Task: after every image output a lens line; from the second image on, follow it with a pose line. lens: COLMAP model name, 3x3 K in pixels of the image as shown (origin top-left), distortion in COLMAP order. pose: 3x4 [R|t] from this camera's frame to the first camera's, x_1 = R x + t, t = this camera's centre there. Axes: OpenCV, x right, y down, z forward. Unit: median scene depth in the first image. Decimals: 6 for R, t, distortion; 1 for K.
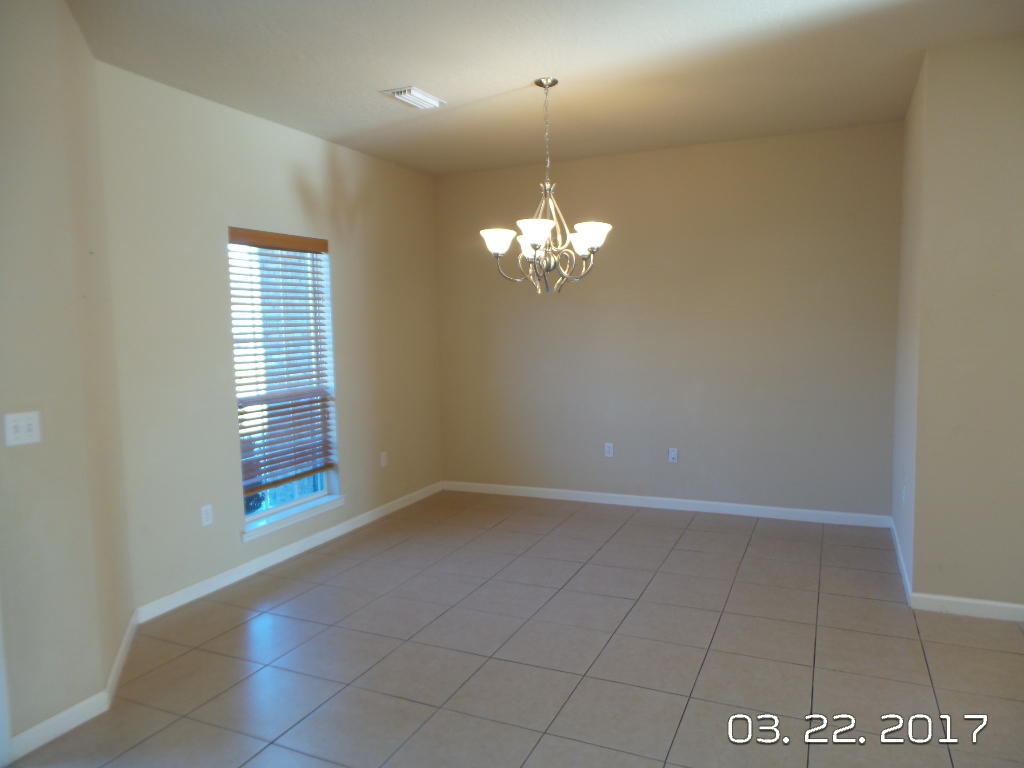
lens RADIAL K [[703.4, 0, 513.6], [0, 703.4, 392.3], [0, 0, 1]] dist [-0.003606, 0.002640]
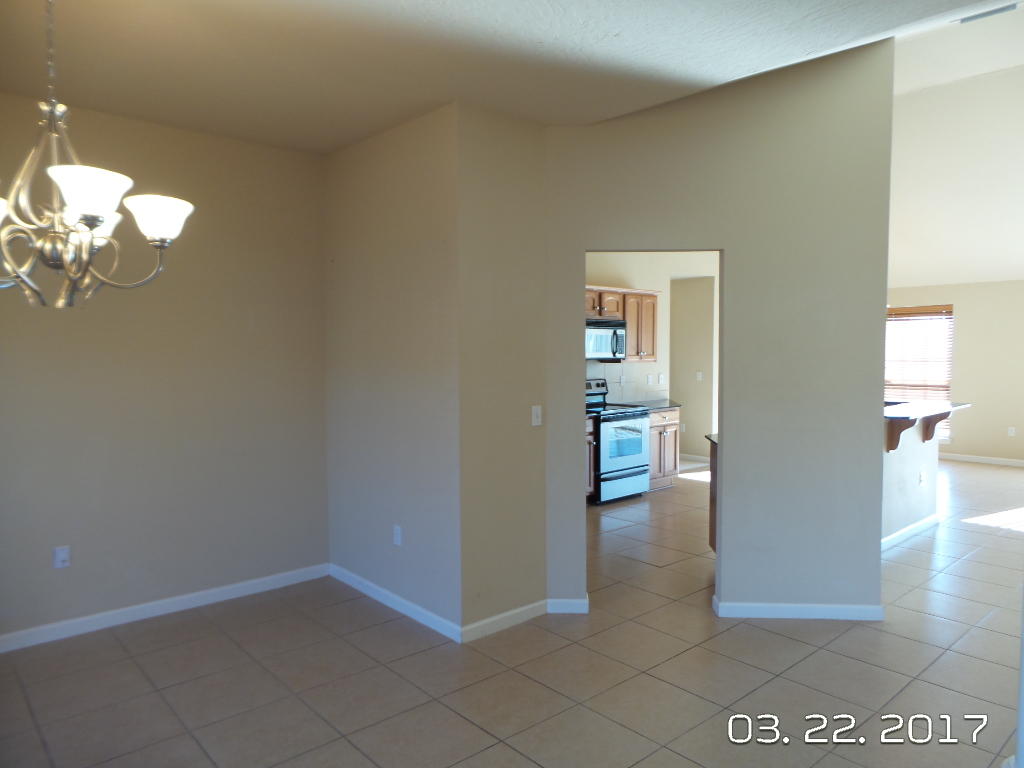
lens RADIAL K [[712.5, 0, 512.6], [0, 712.5, 393.4], [0, 0, 1]] dist [0.001743, 0.001848]
pose [[0.418094, -0.037777, 0.907618, -0.308769], [0.089382, 0.995997, 0.000282, -0.041961], [-0.903996, 0.081006, 0.419797, 0.454340]]
